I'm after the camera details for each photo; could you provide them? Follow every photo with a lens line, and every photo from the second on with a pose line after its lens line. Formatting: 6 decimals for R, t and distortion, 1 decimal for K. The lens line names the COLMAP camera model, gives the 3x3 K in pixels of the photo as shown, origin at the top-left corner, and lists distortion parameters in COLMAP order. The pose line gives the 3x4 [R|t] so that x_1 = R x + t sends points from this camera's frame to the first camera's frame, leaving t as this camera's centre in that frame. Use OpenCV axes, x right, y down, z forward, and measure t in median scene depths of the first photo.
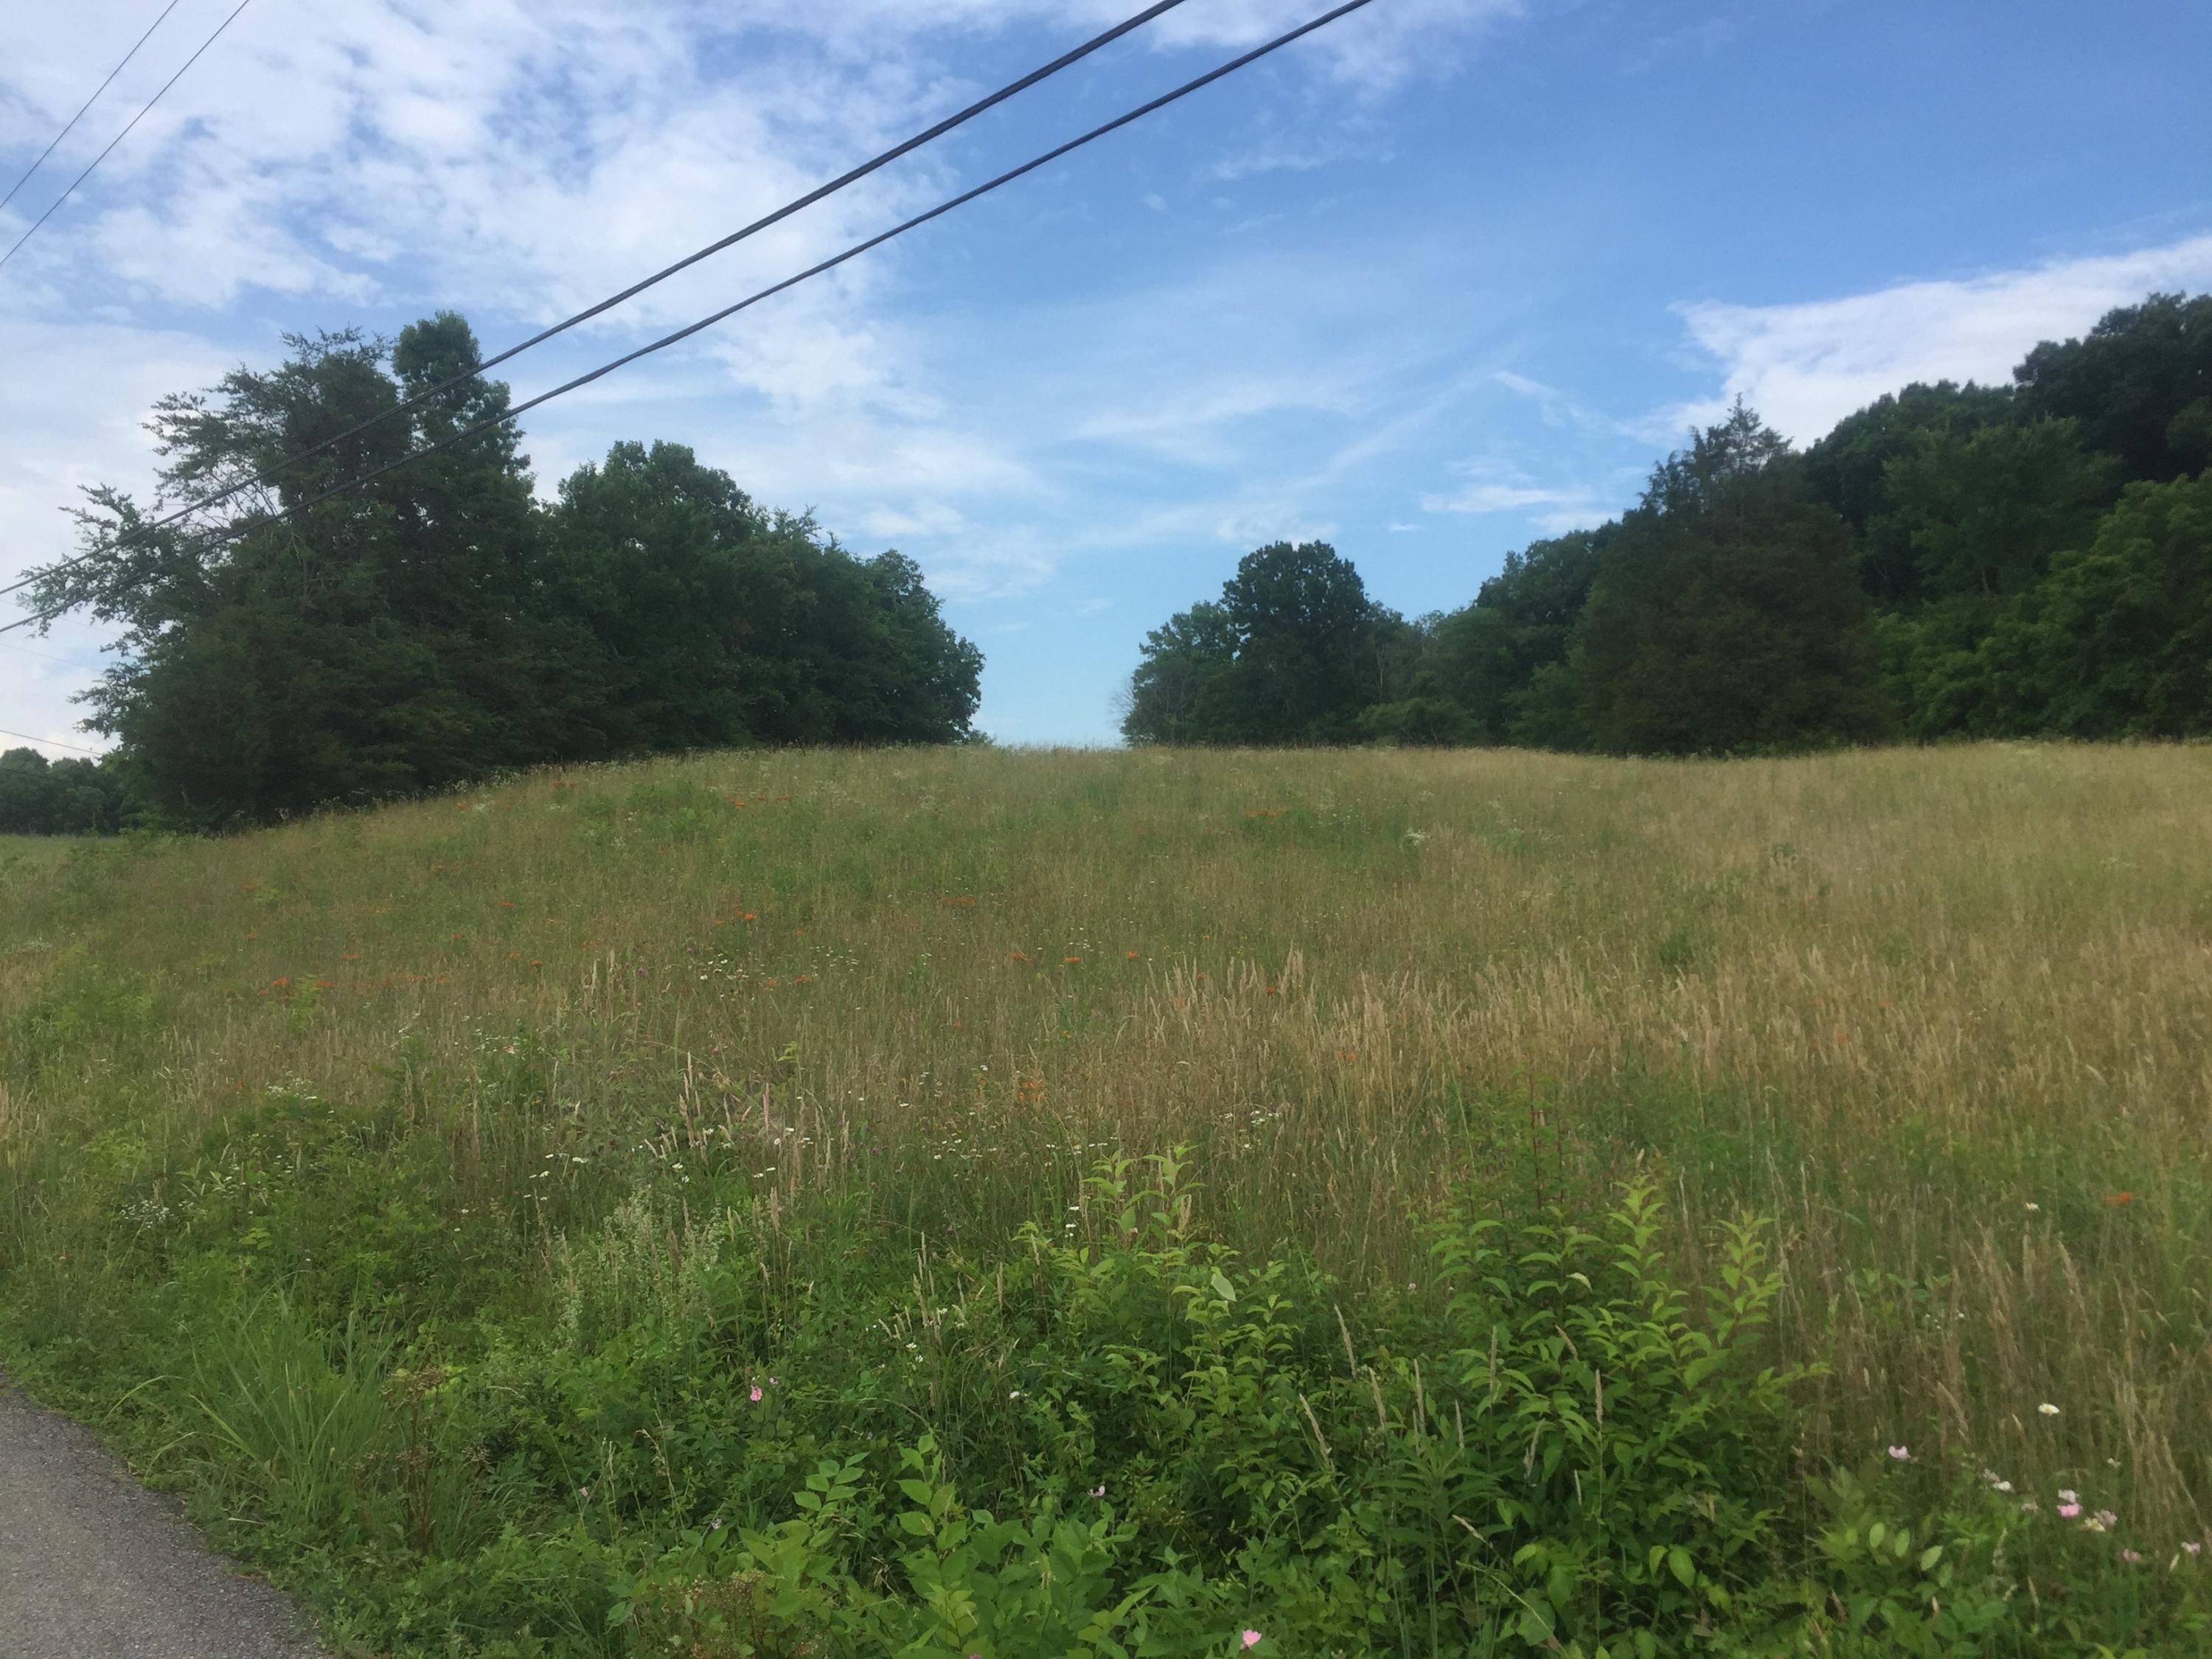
lens RADIAL K [[1871.1, 0, 1107.7], [0, 1871.1, 835.7], [0, 0, 1]] dist [0.081230, -0.132447]
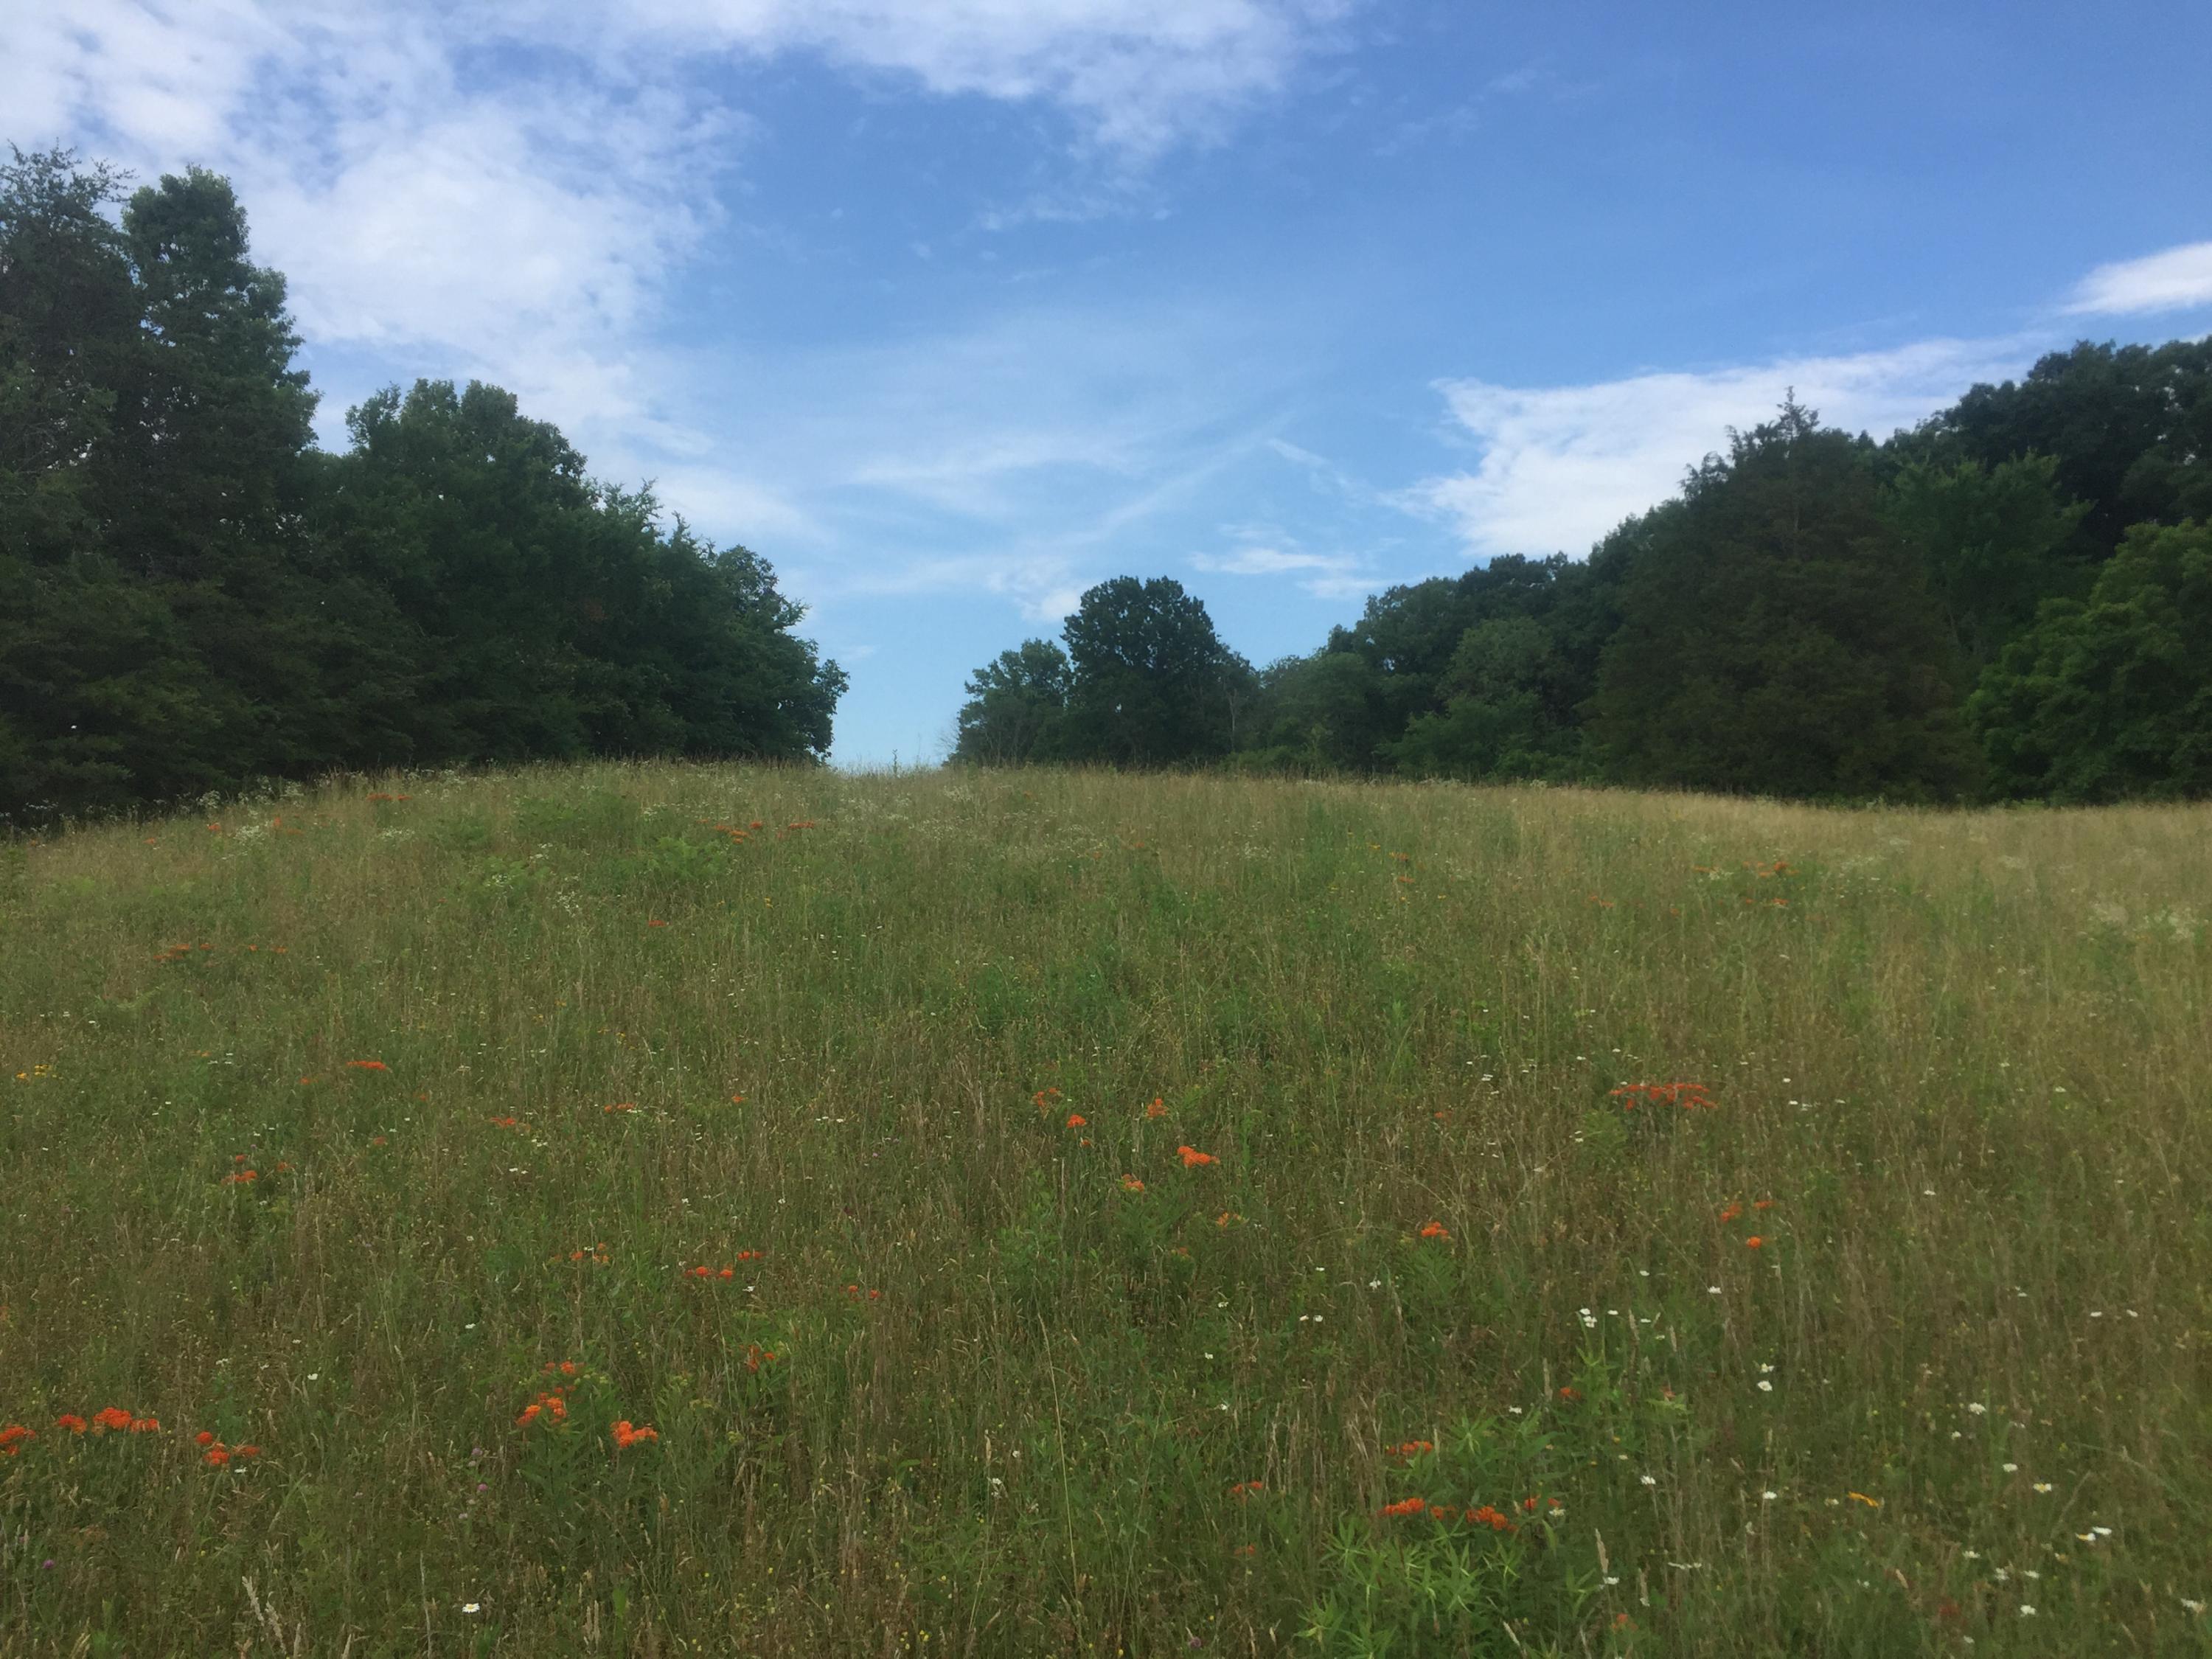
lens RADIAL K [[1873.7, 0, 1099.0], [0, 1873.7, 878.5], [0, 0, 1]] dist [0.102556, -0.169678]
pose [[0.992381, 0.020396, 0.121508, -0.054607], [-0.019656, 0.999780, -0.007286, -0.000319], [-0.121630, 0.004842, 0.992564, 0.144598]]
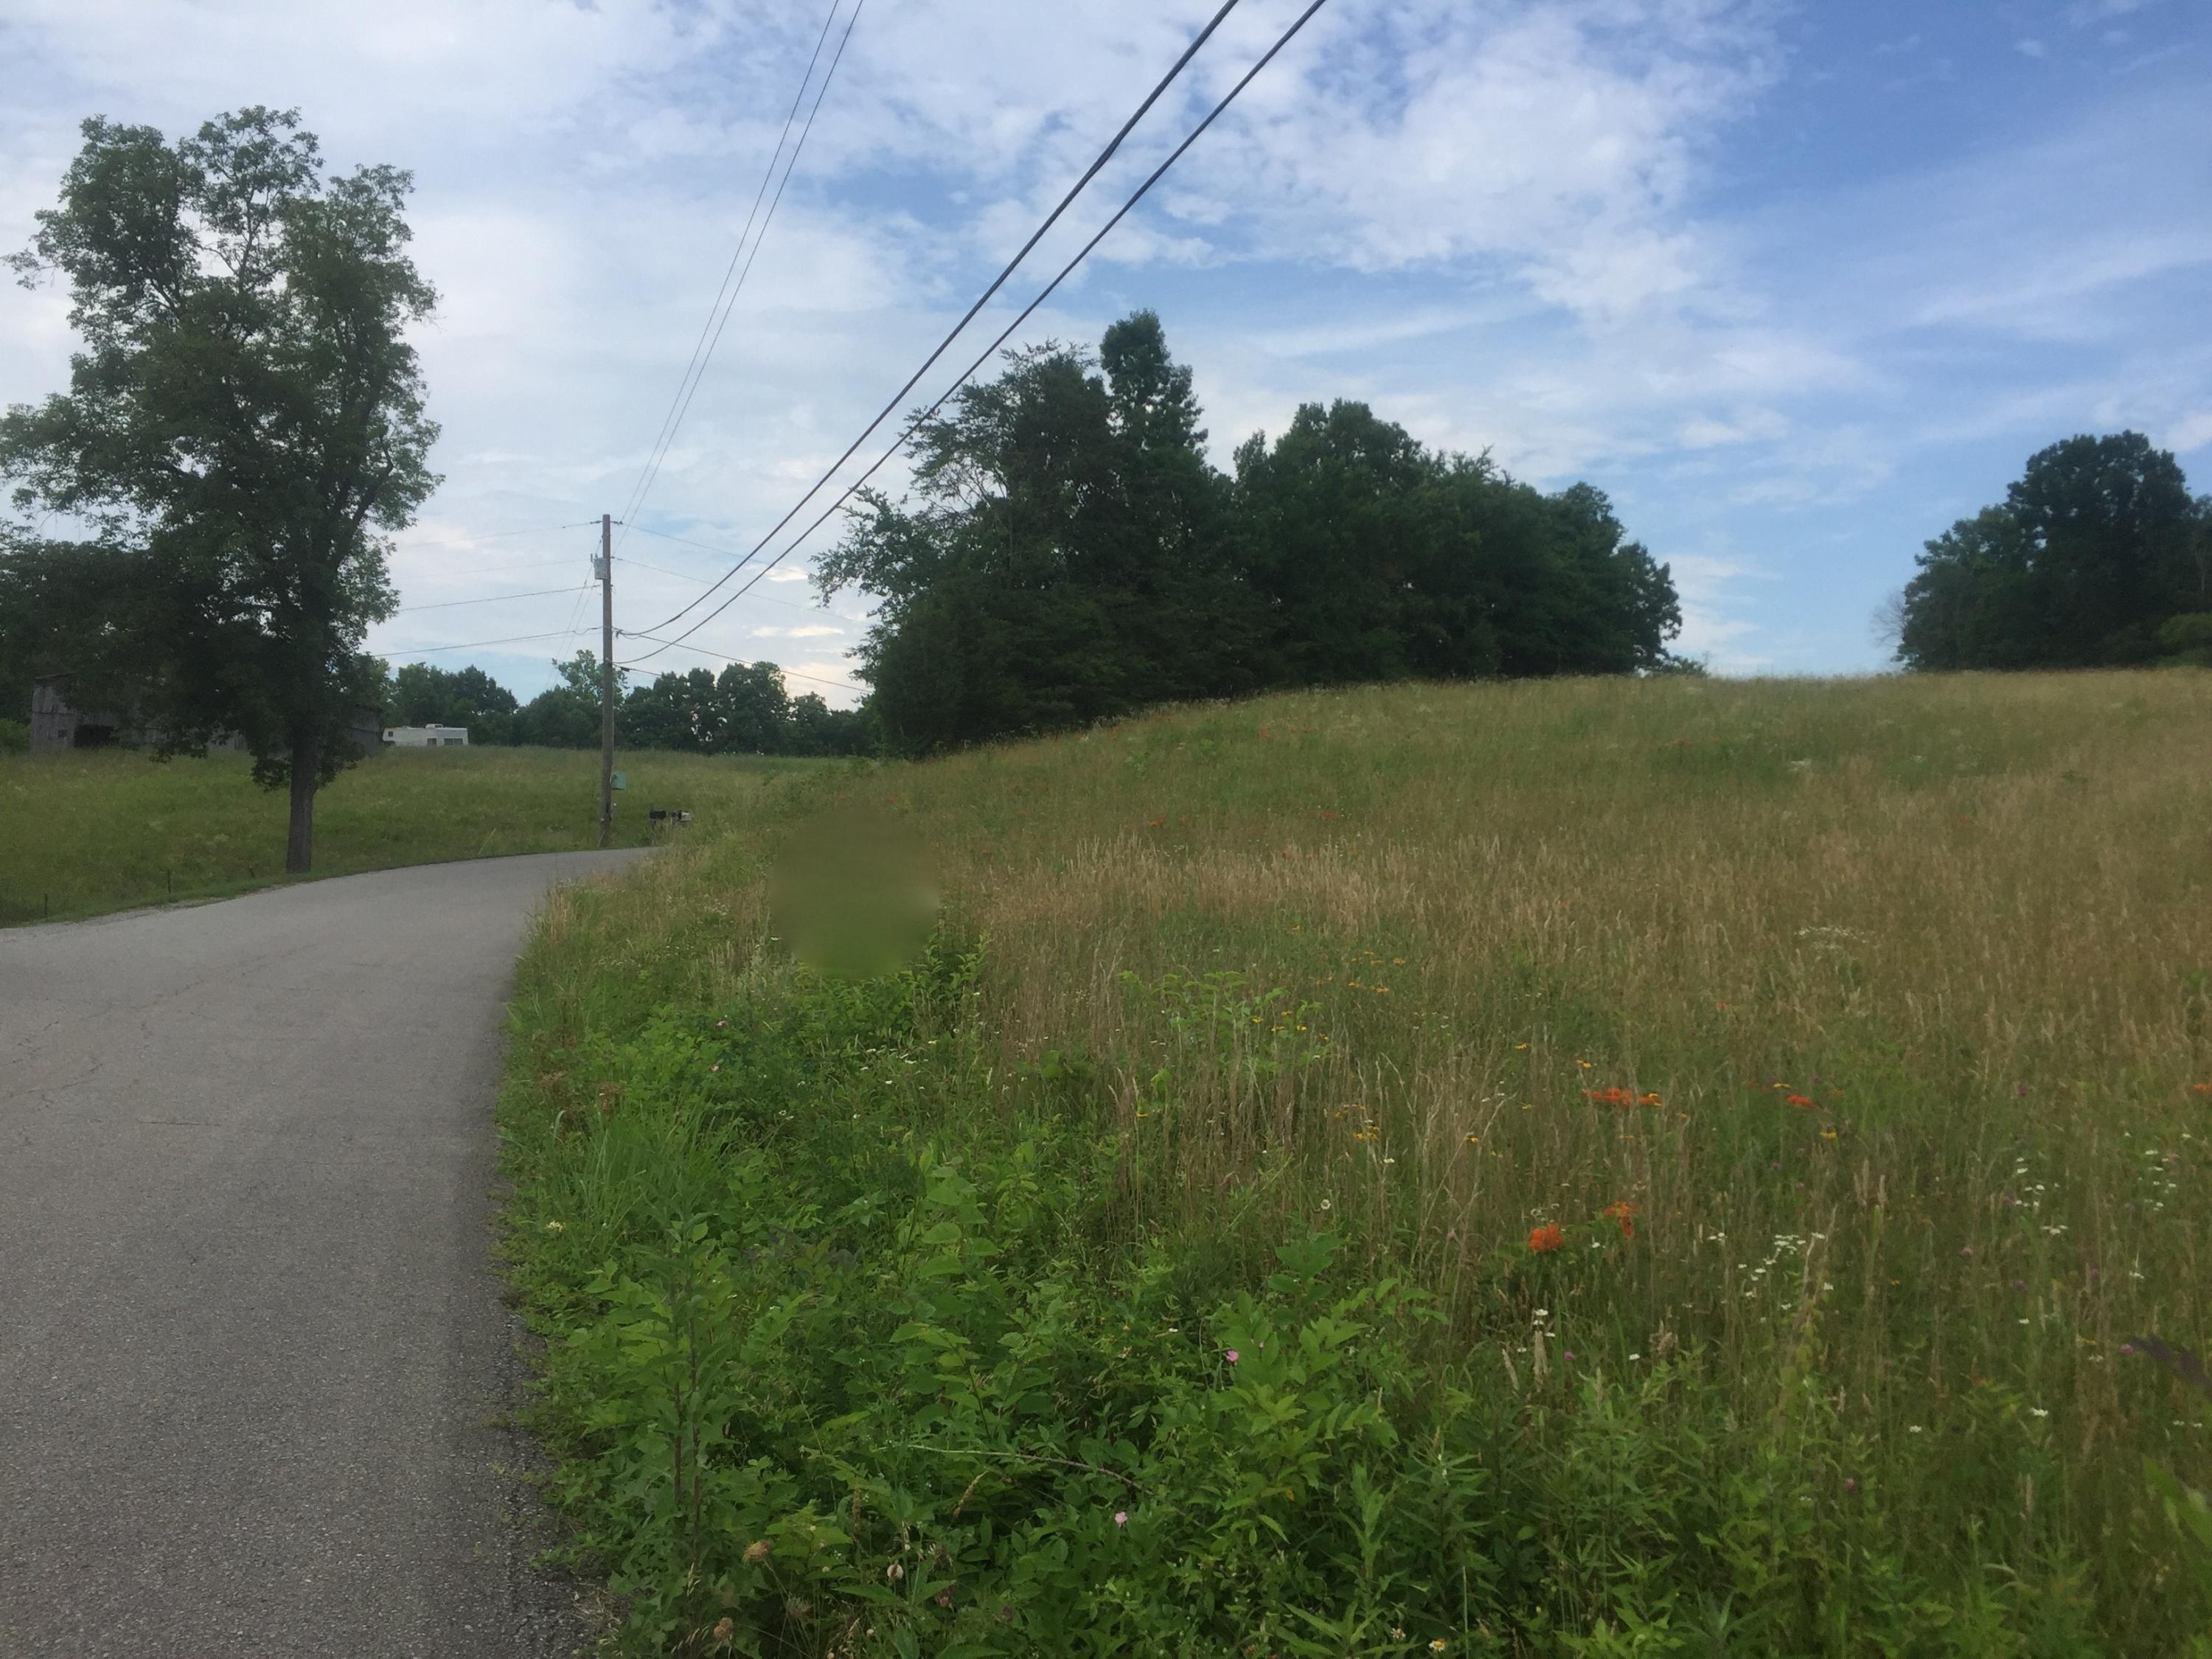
lens RADIAL K [[1856.5, 0, 1110.6], [0, 1856.5, 820.1], [0, 0, 1]] dist [0.084195, -0.131454]
pose [[0.912145, 0.015407, -0.409577, 0.071792], [-0.001984, 0.999448, 0.033177, -0.000888], [0.409862, -0.029449, 0.911672, -0.044000]]
